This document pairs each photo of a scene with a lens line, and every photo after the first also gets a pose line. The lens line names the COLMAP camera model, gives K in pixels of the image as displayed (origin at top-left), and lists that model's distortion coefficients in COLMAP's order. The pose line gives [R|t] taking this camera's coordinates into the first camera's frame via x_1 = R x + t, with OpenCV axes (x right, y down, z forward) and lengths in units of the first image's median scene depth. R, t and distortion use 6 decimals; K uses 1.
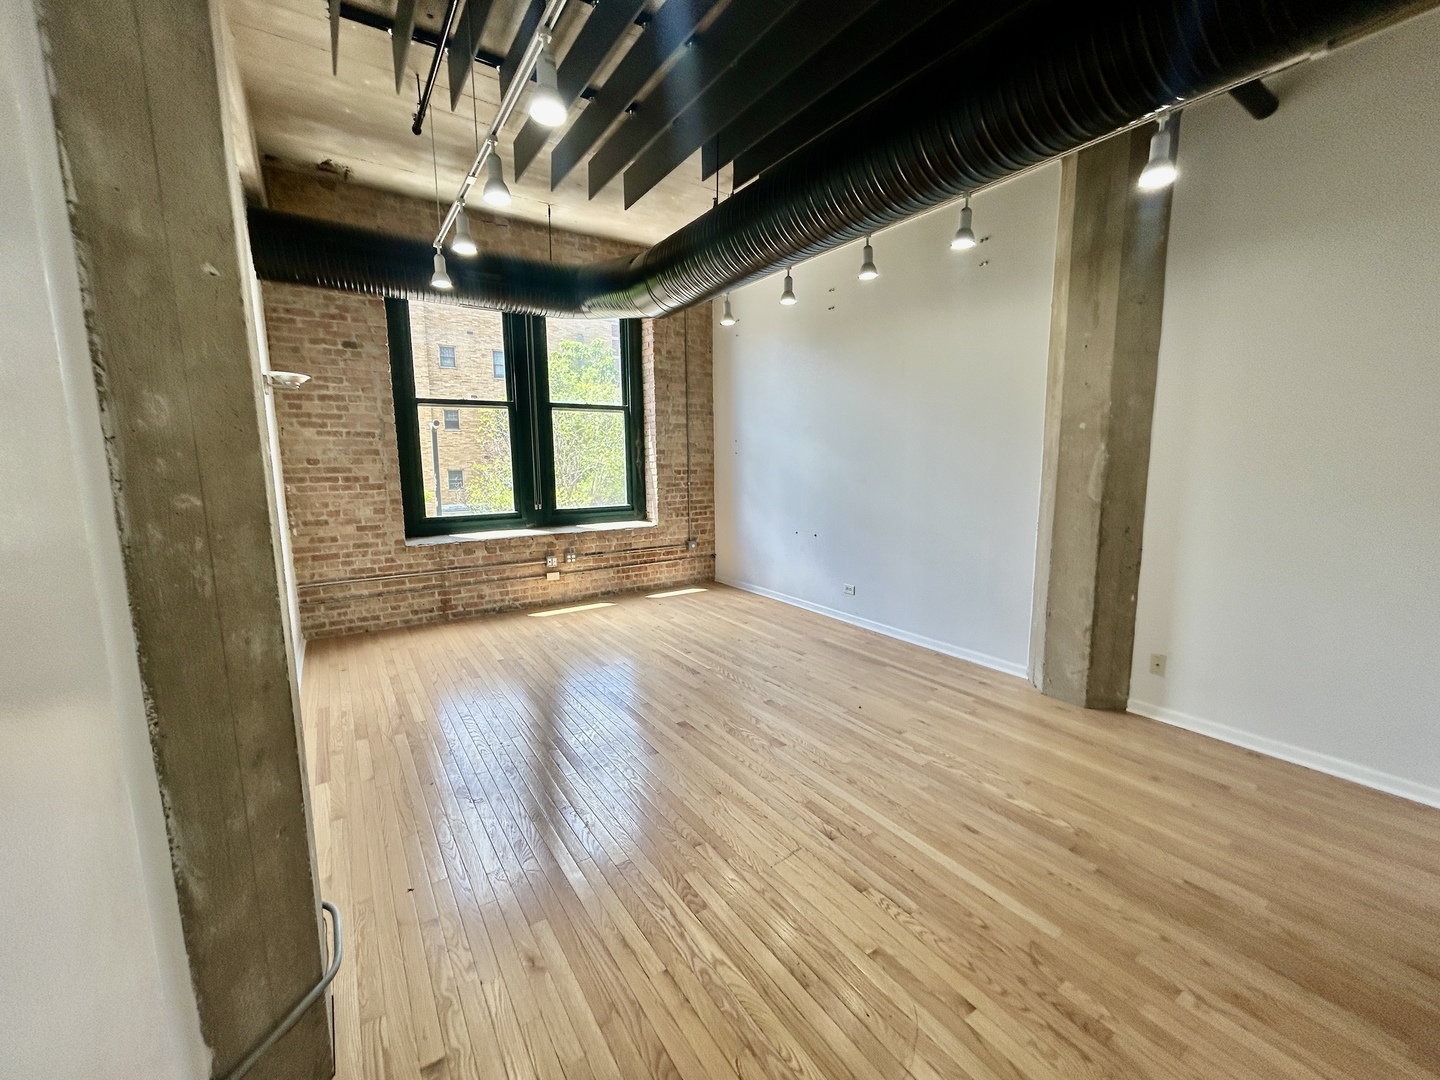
lens RADIAL K [[582.6, 0, 715.7], [0, 582.6, 538.1], [0, 0, 1]] dist [0.000308, -0.000185]
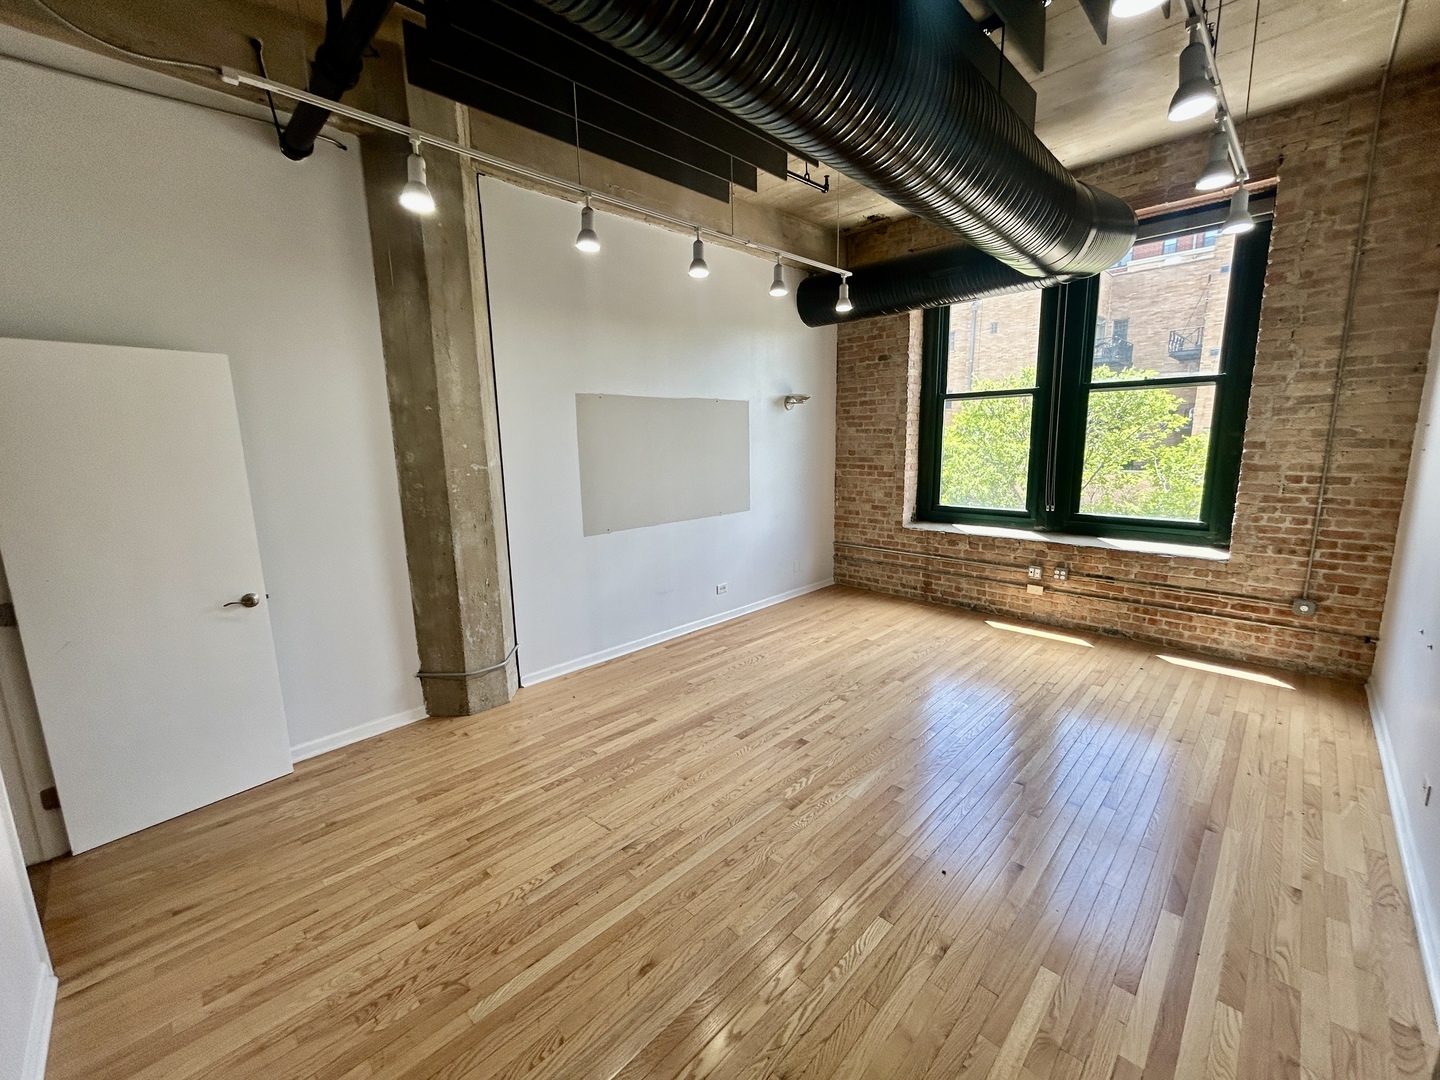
lens RADIAL K [[582.6, 0, 715.7], [0, 582.6, 538.1], [0, 0, 1]] dist [0.000308, -0.000185]
pose [[0.195711, 0.171115, -0.965617, 0.482895], [-0.120609, 0.981384, 0.149464, -0.087505], [0.973217, 0.087210, 0.212705, 0.374681]]
